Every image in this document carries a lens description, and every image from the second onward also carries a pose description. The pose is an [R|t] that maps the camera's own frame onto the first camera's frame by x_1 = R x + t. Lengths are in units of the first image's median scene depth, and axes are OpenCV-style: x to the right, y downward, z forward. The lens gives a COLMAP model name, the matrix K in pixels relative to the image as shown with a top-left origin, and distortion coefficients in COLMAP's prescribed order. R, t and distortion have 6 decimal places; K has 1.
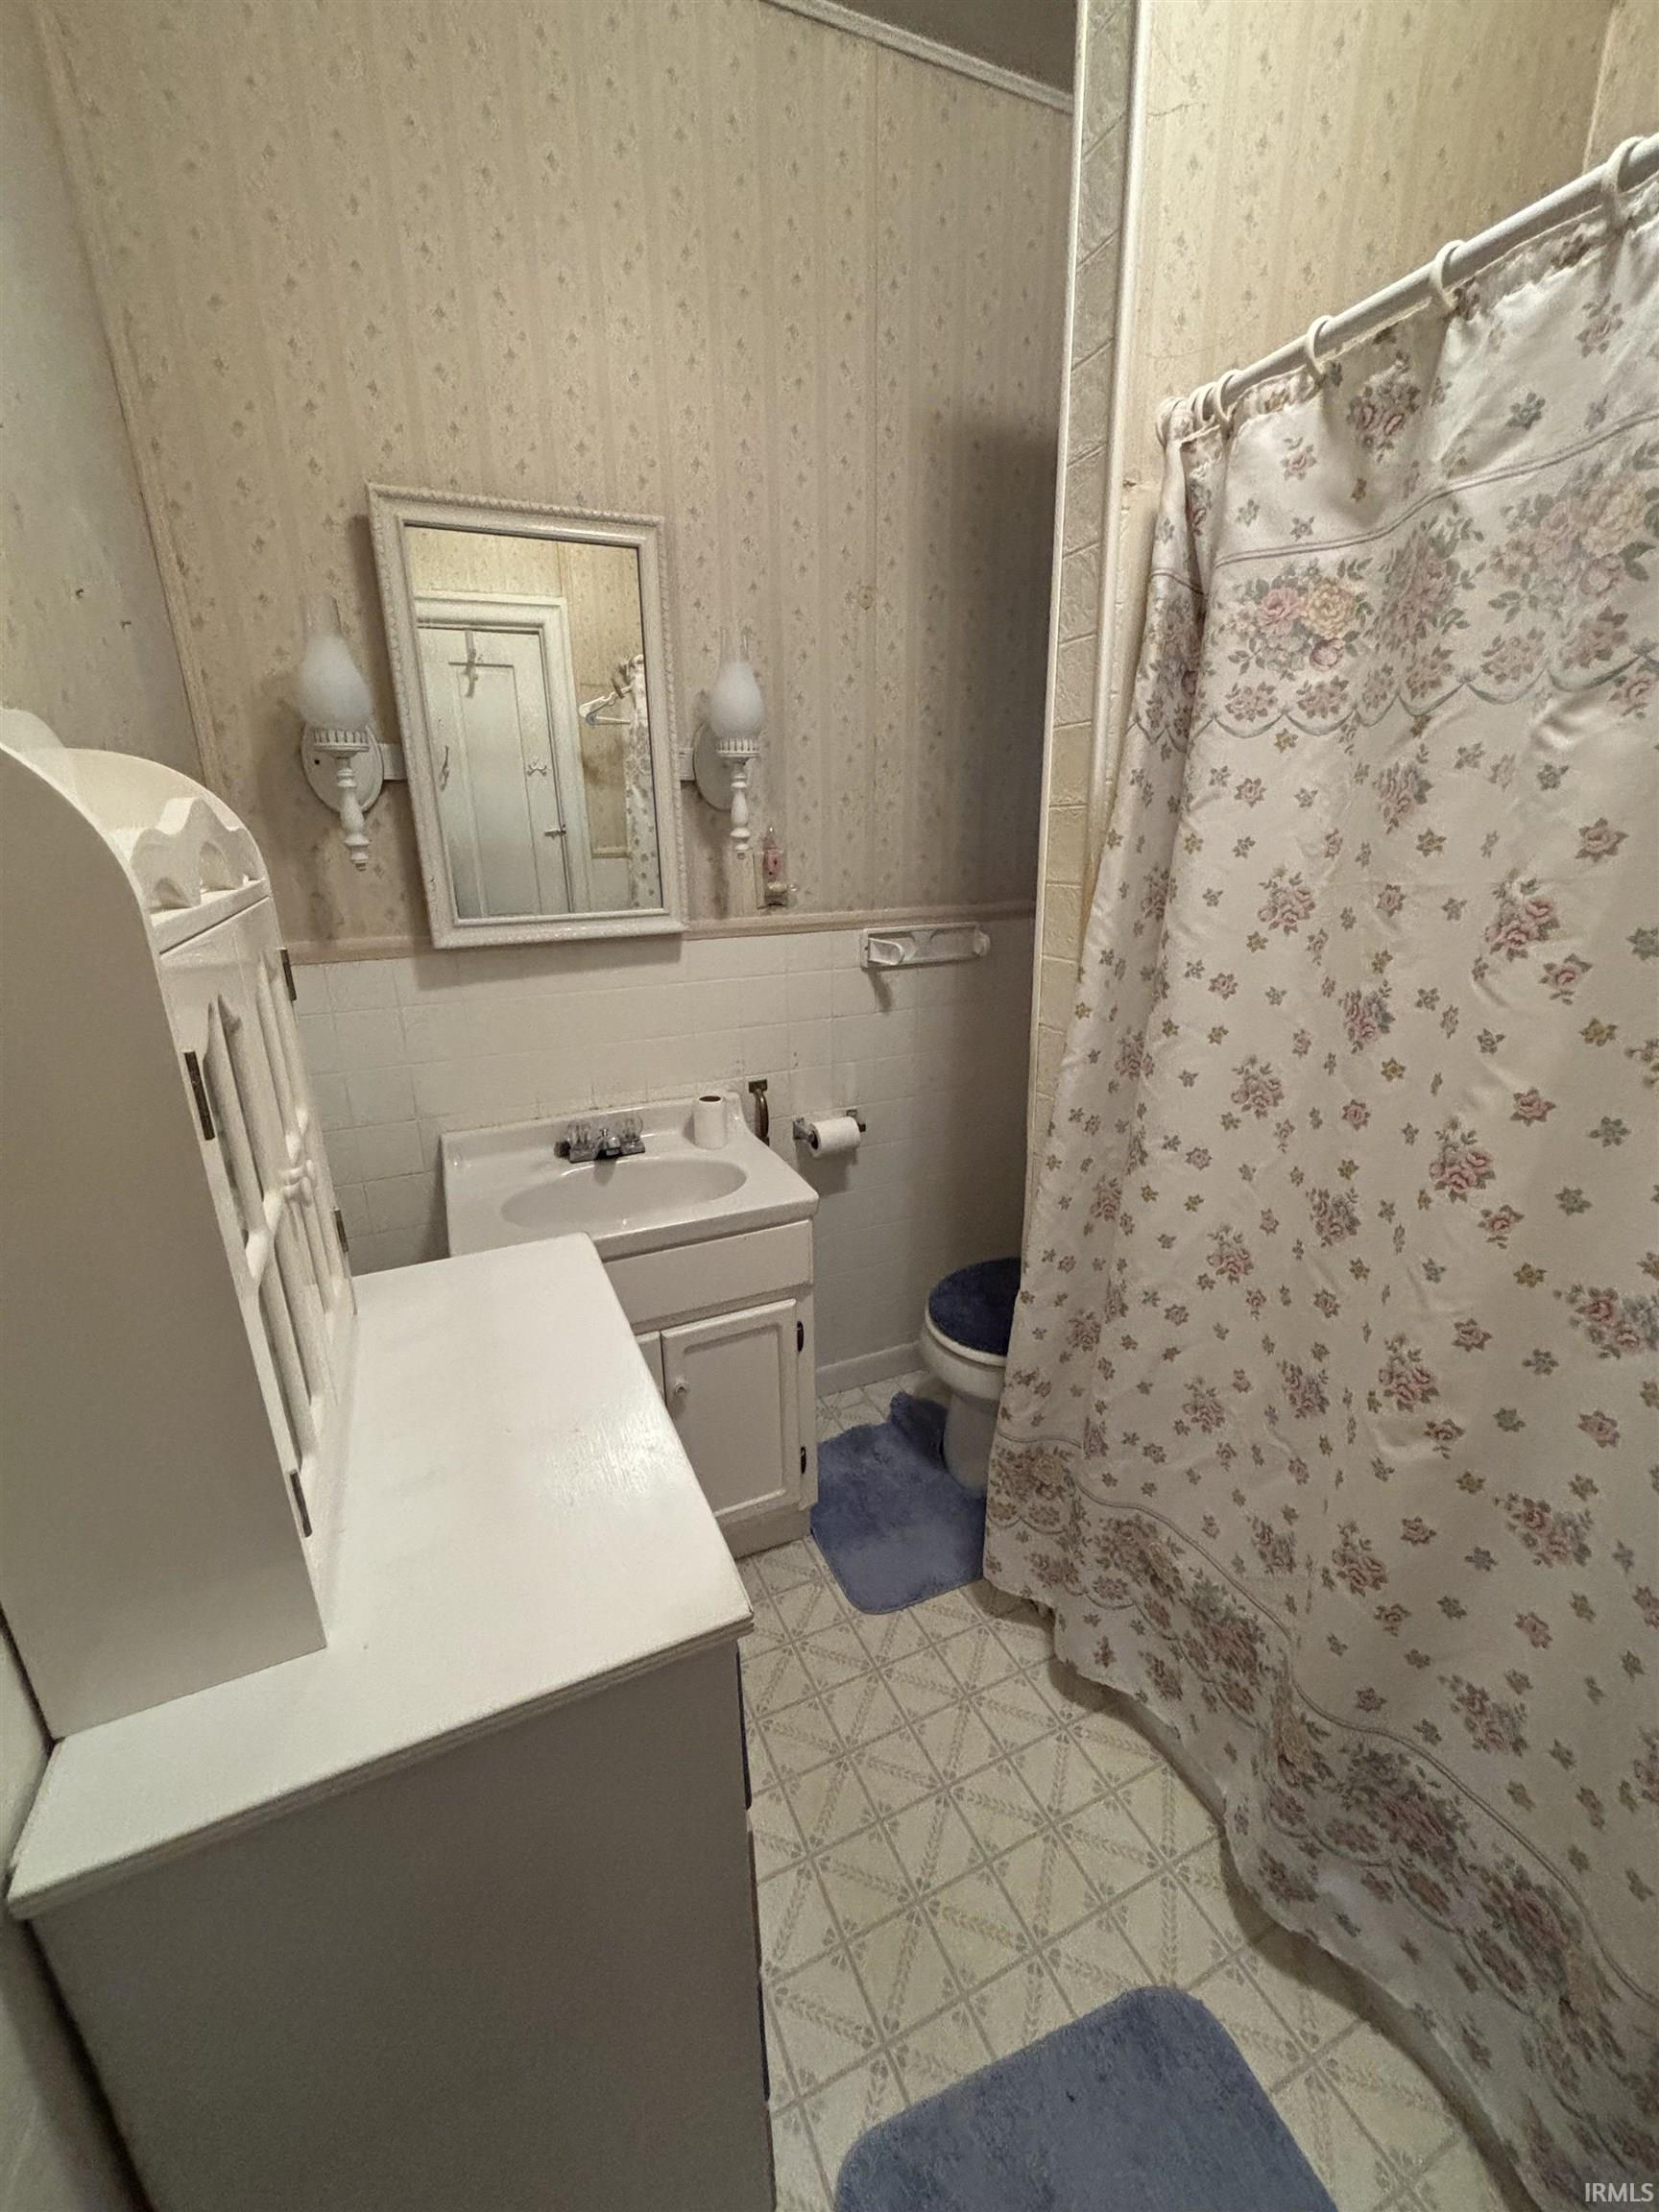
lens RADIAL K [[879.6, 0, 828.2], [0, 879.6, 1100.0], [0, 0, 1]] dist [-0.022372, 0.005353]
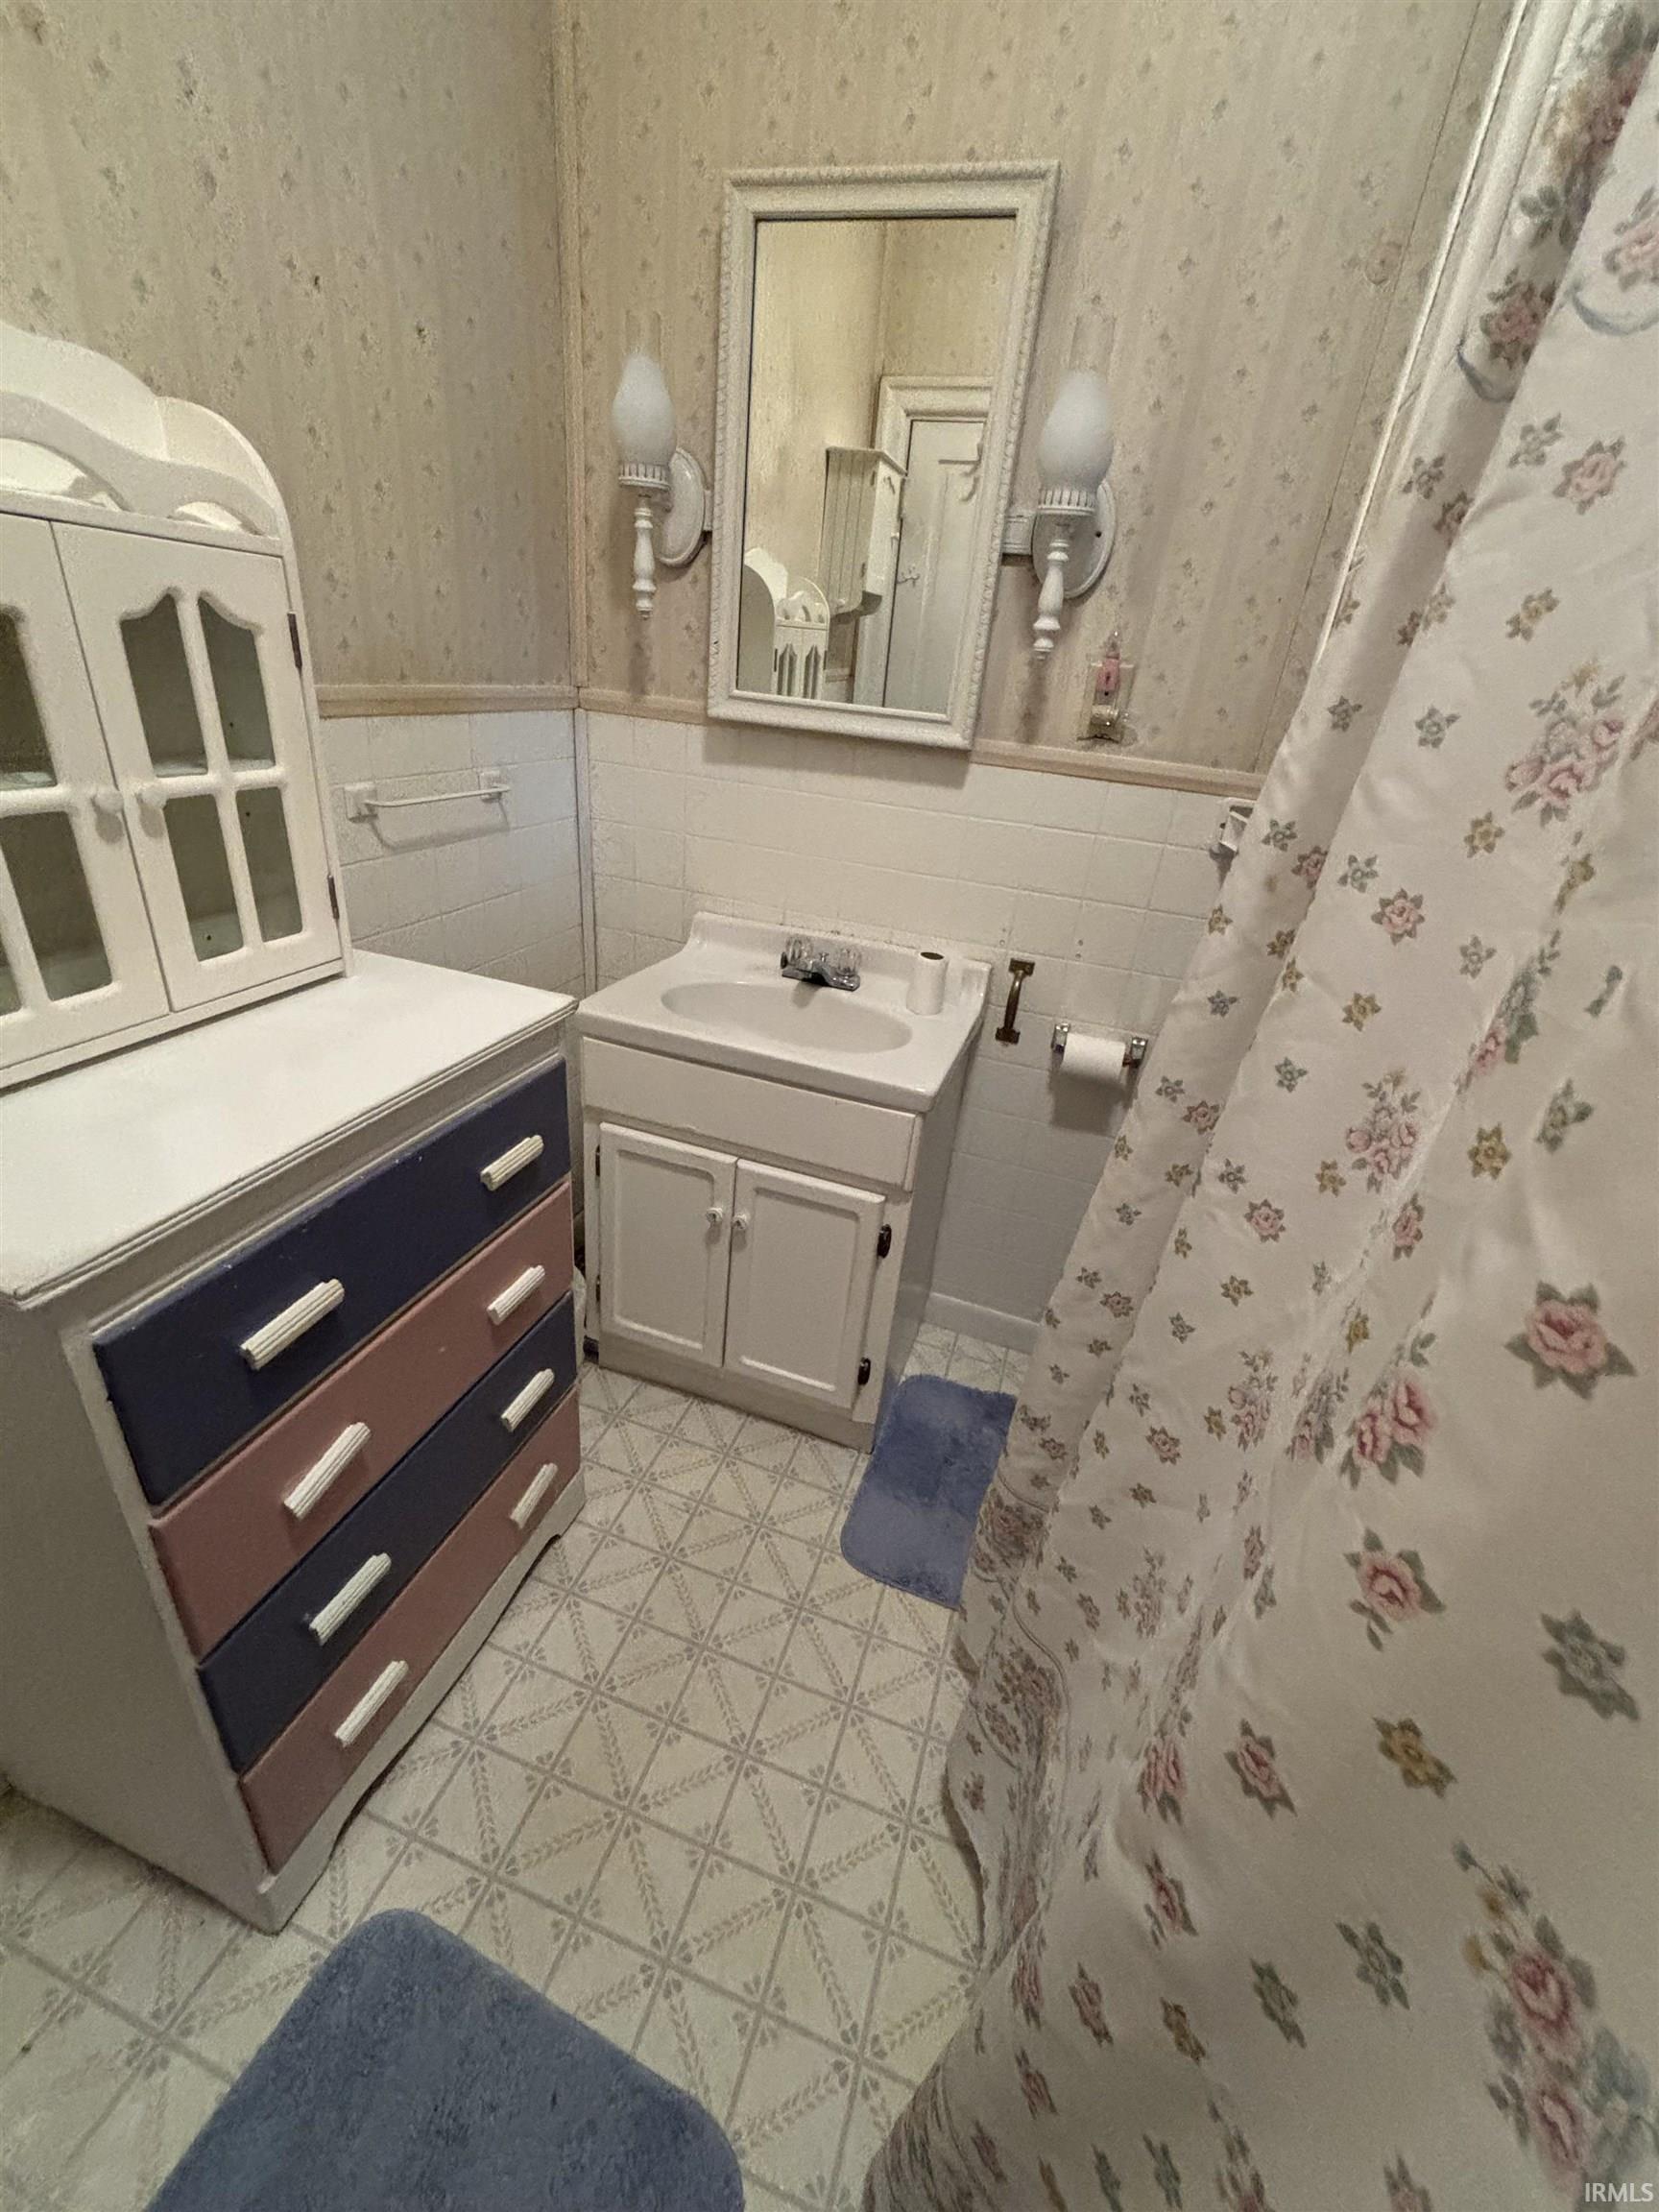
lens RADIAL K [[887.5, 0, 829.5], [0, 887.5, 1106.0], [0, 0, 1]] dist [-0.007228, 0.000065]
pose [[0.731217, 0.380047, -0.566469, 0.444368], [-0.308393, 0.924889, 0.222429, -0.035480], [0.608454, 0.012051, 0.793498, 0.333627]]
